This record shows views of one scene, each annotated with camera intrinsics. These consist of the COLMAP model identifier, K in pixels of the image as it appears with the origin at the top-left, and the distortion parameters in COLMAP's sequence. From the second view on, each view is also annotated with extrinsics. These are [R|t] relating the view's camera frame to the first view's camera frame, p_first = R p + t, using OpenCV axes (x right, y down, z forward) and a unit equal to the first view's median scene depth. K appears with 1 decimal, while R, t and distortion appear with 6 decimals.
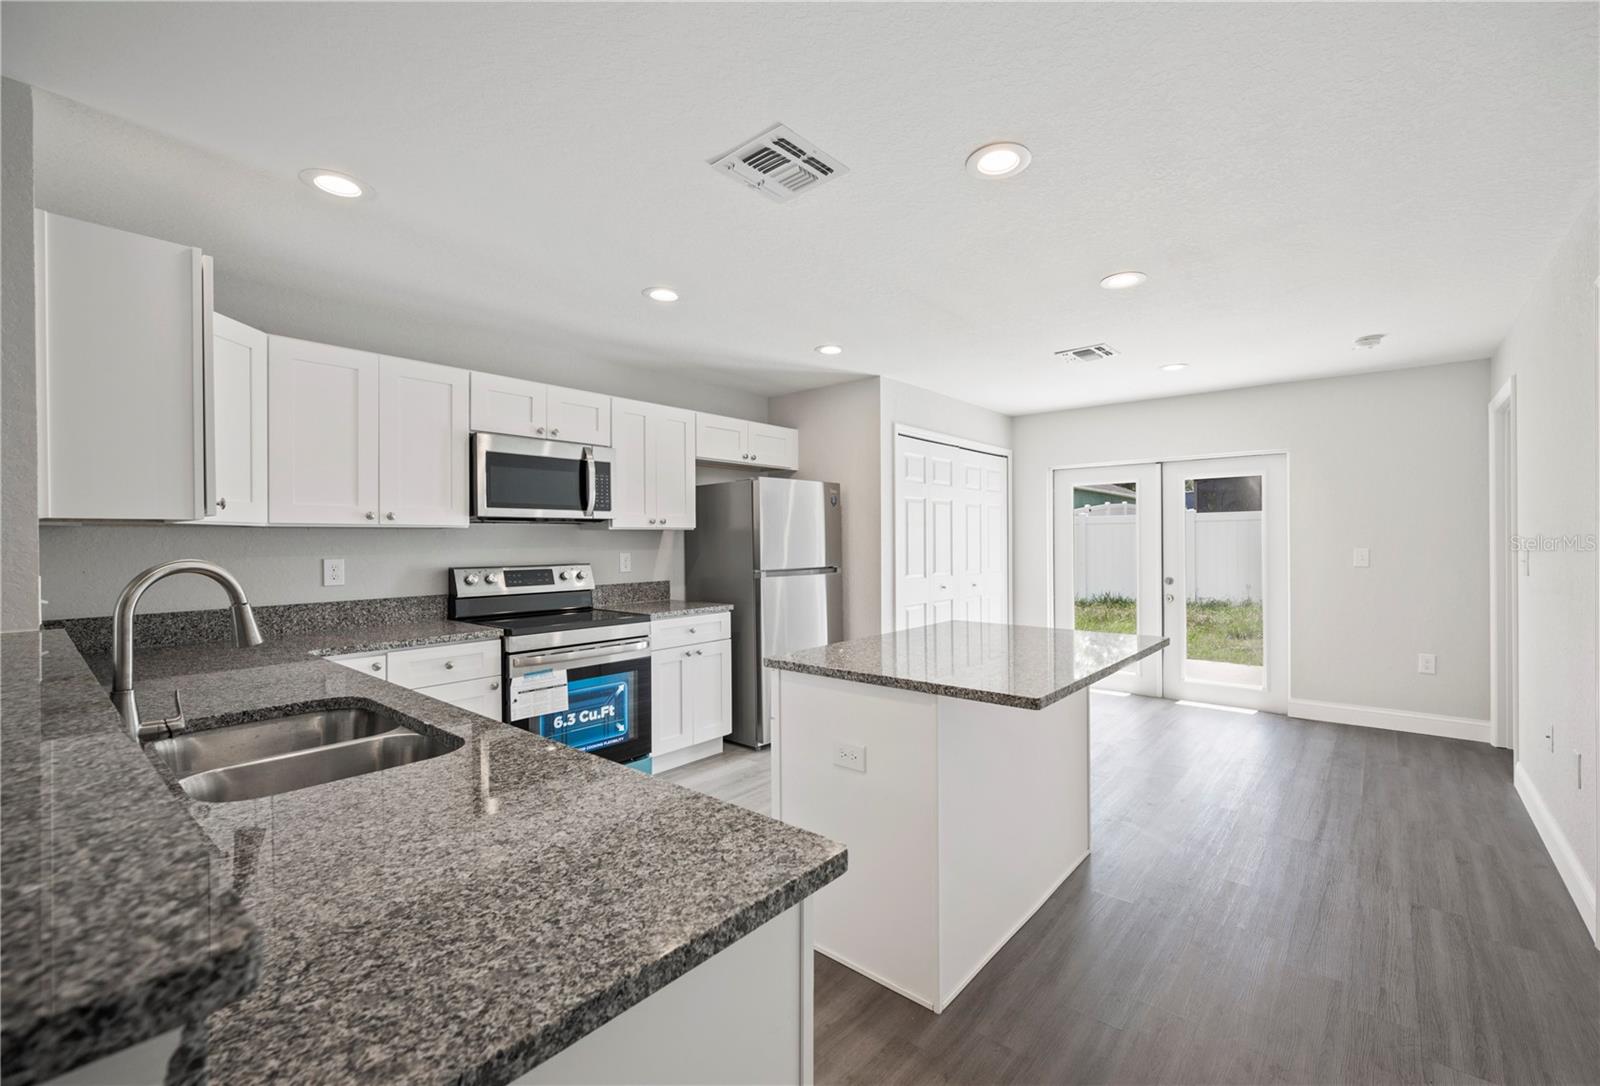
lens RADIAL K [[678.3, 0, 827.9], [0, 678.3, 541.1], [0, 0, 1]] dist [-0.000582, -0.000072]
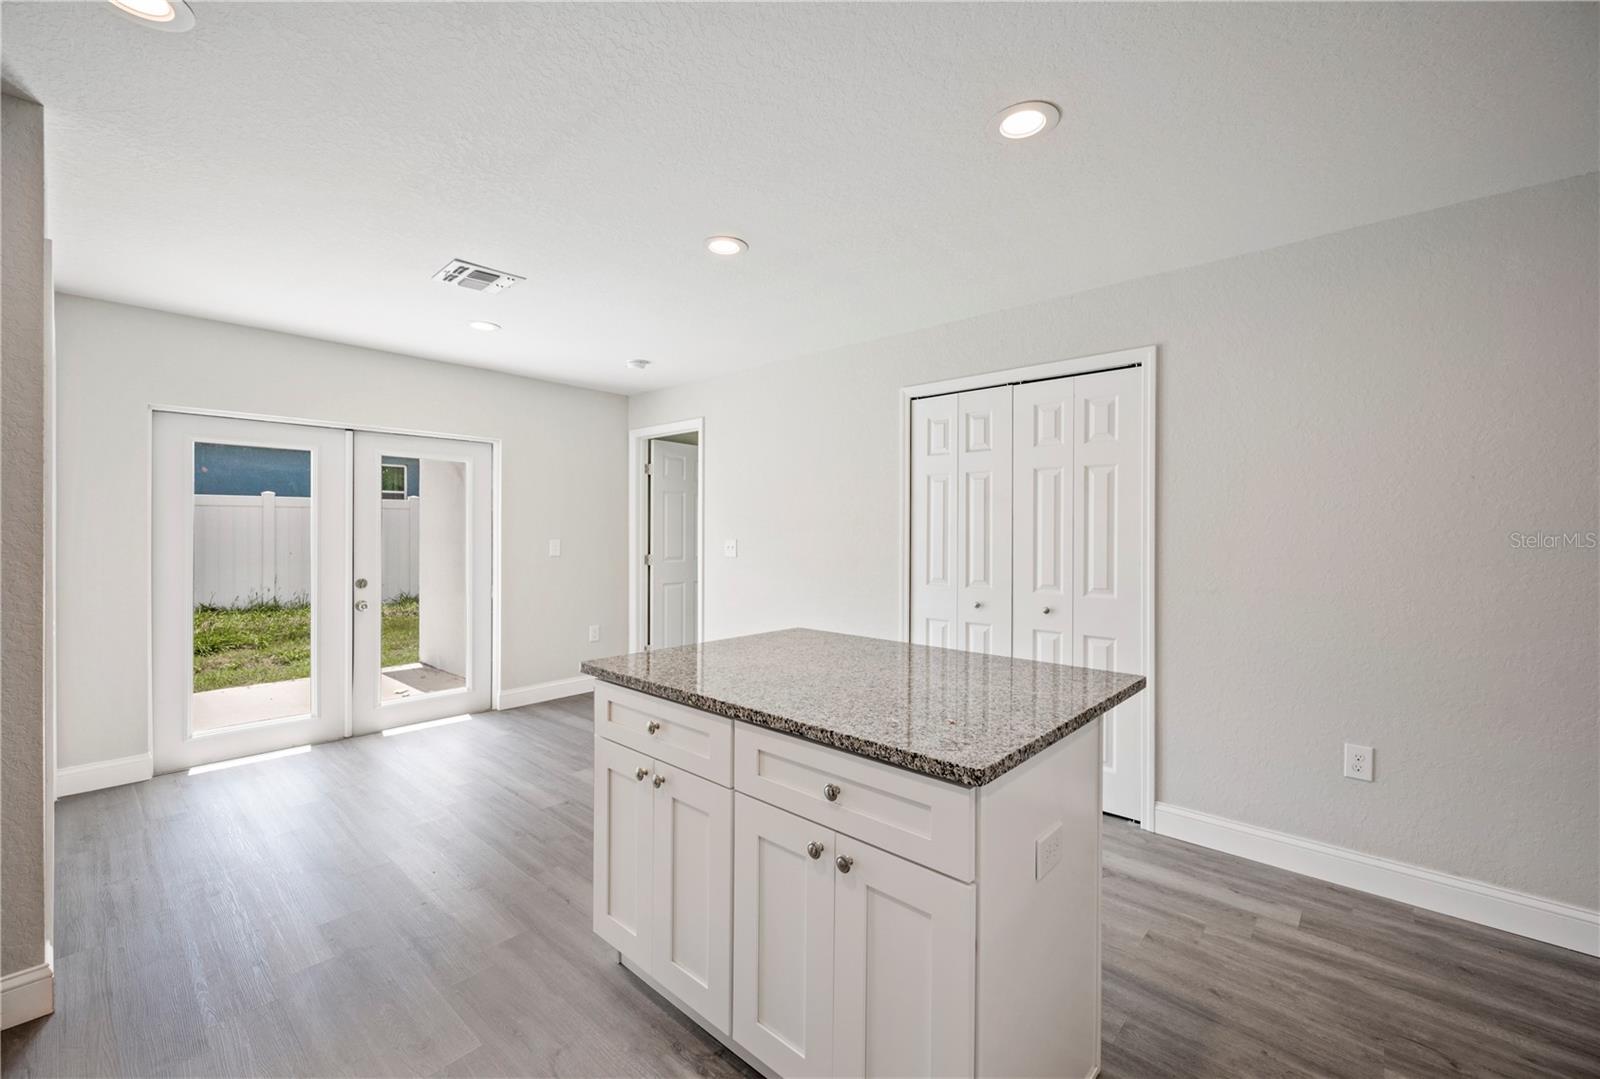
lens RADIAL K [[662.3, 0, 805.9], [0, 662.3, 534.8], [0, 0, 1]] dist [0.000689, 0.000041]
pose [[0.041171, 0.003303, 0.999147, -0.382380], [-0.004822, 0.999984, -0.003107, 0.004797], [-0.999140, -0.004690, 0.041186, 0.726187]]
